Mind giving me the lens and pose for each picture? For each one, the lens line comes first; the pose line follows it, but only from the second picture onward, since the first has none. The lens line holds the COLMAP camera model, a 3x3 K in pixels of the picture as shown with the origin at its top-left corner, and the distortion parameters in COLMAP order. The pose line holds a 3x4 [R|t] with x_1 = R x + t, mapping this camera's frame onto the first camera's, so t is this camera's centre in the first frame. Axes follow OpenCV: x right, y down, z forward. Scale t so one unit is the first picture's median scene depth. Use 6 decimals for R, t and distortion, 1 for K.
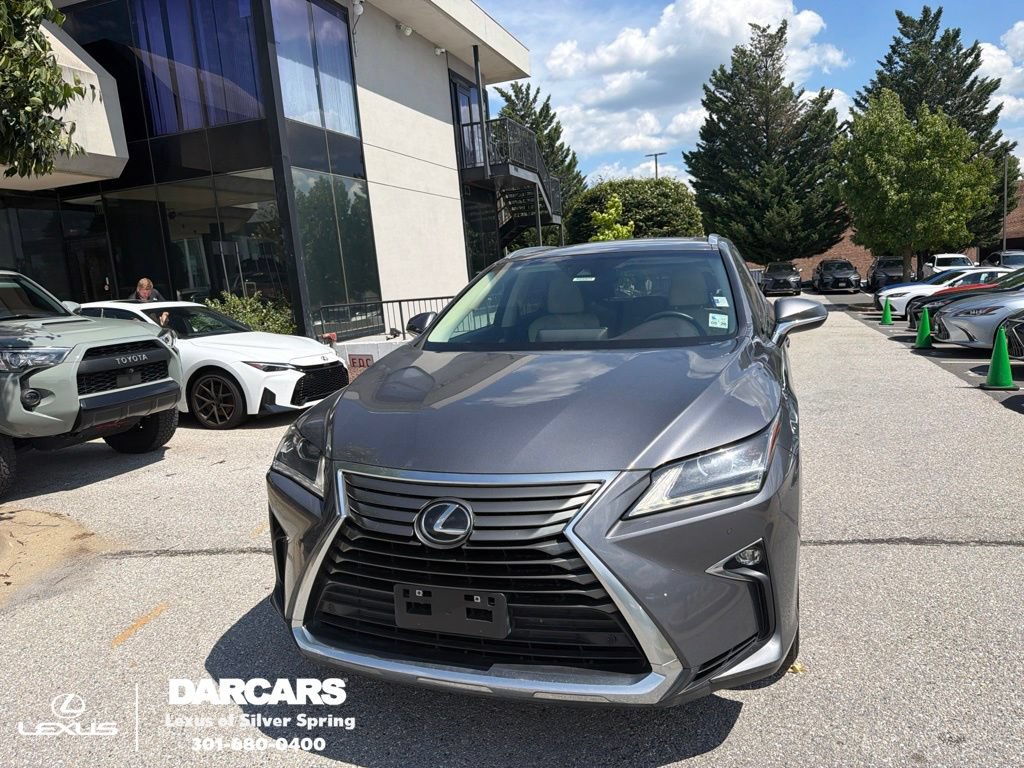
lens RADIAL K [[720.5, 0, 511.3], [0, 720.5, 382.9], [0, 0, 1]] dist [0.004867, -0.007377]
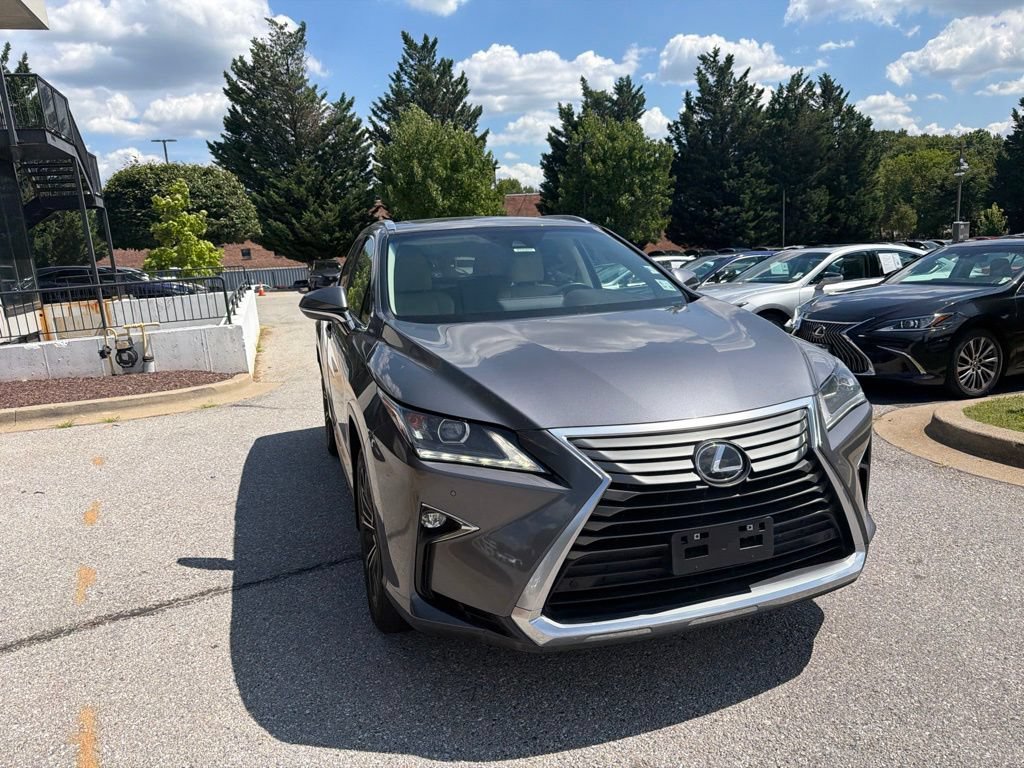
lens RADIAL K [[729.4, 0, 504.3], [0, 729.4, 379.0], [0, 0, 1]] dist [0.006319, -0.013800]
pose [[0.798187, -0.087767, 0.595981, -0.157535], [0.091261, 0.995528, 0.024383, 0.002998], [-0.595456, 0.034928, 0.802628, 0.054003]]
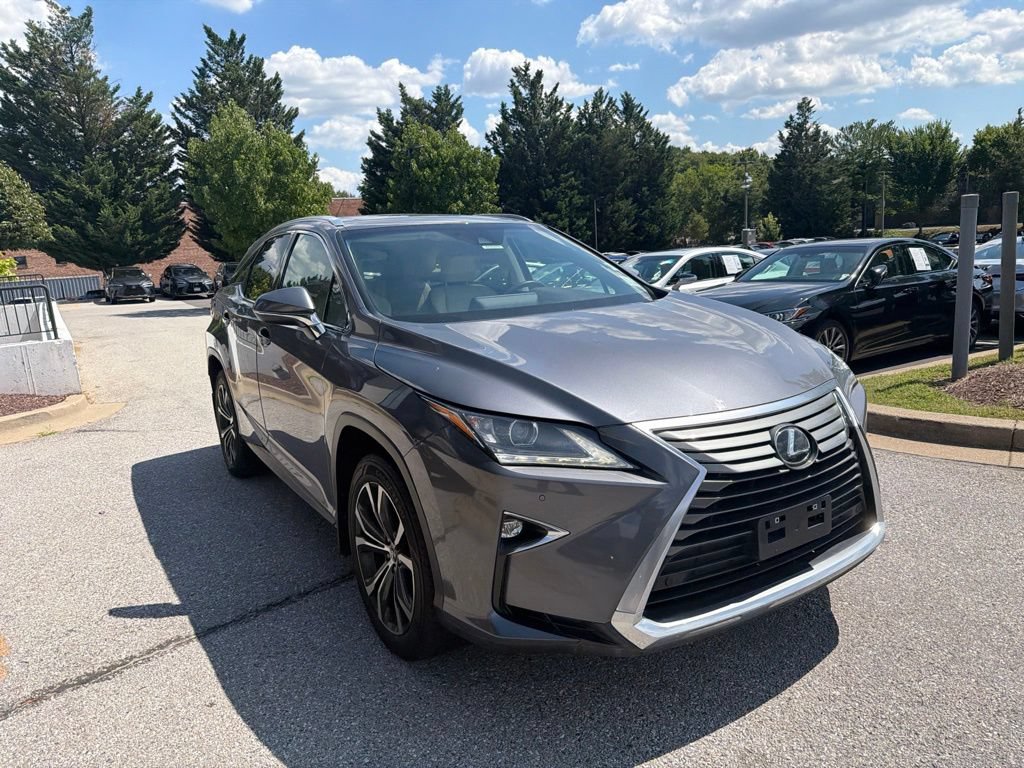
lens RADIAL K [[729.4, 0, 504.3], [0, 729.4, 379.0], [0, 0, 1]] dist [0.006319, -0.013800]
pose [[0.623220, -0.115003, 0.773544, -0.193826], [0.130375, 0.990565, 0.042229, -0.000983], [-0.771102, 0.074533, 0.632334, 0.103678]]
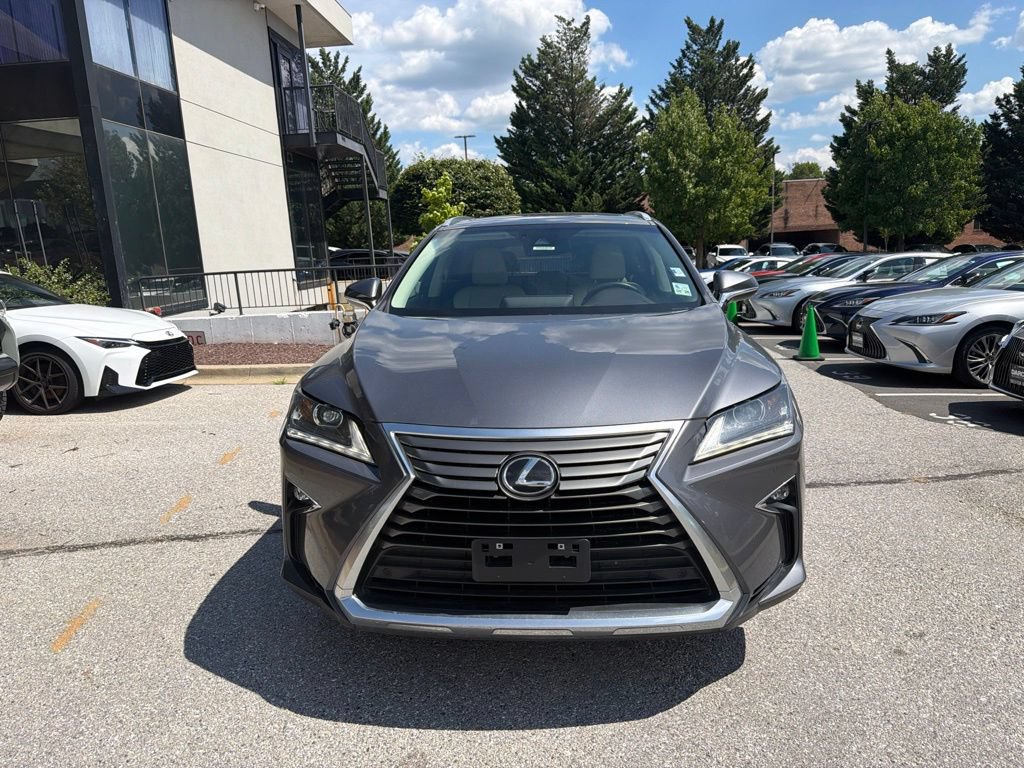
lens RADIAL K [[721.9, 0, 509.0], [0, 721.9, 382.4], [0, 0, 1]] dist [0.014039, -0.017262]
pose [[0.964257, -0.017819, 0.264369, -0.063302], [0.011251, 0.999590, 0.026335, 0.005611], [-0.264730, -0.022420, 0.964062, 0.003649]]
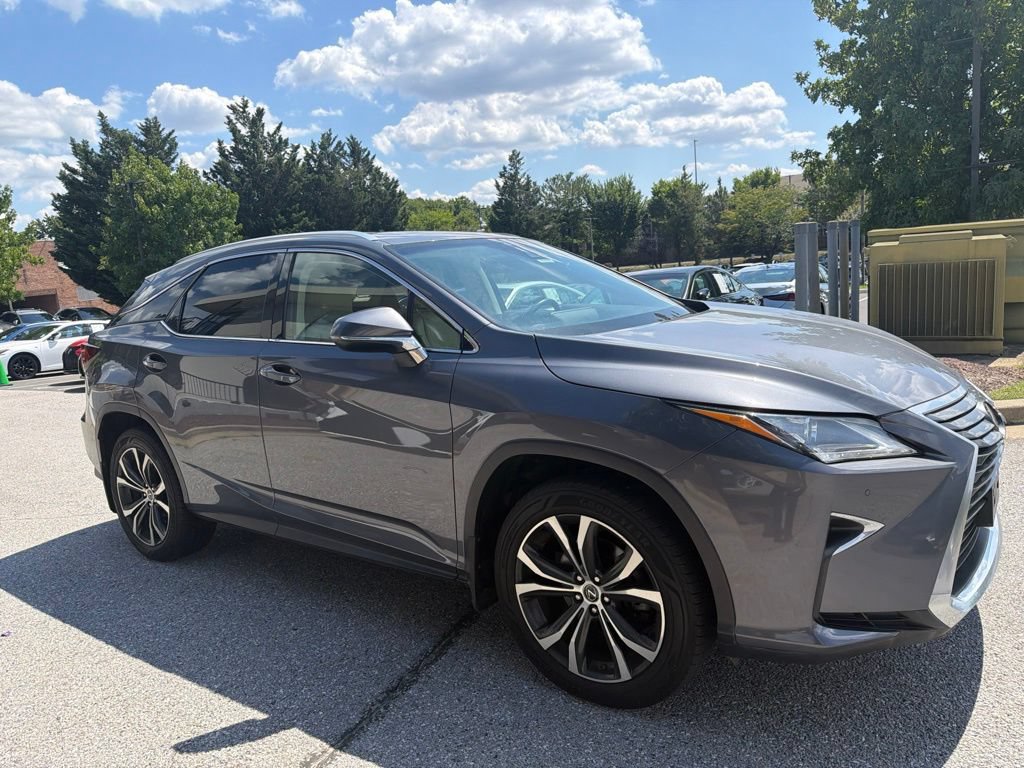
lens RADIAL K [[748.5, 0, 495.6], [0, 748.5, 367.9], [0, 0, 1]] dist [0.035695, -0.053106]
pose [[0.300338, -0.081735, 0.950325, -0.242294], [0.192959, 0.980928, 0.023385, -0.011807], [-0.934111, 0.176351, 0.310381, 0.223145]]
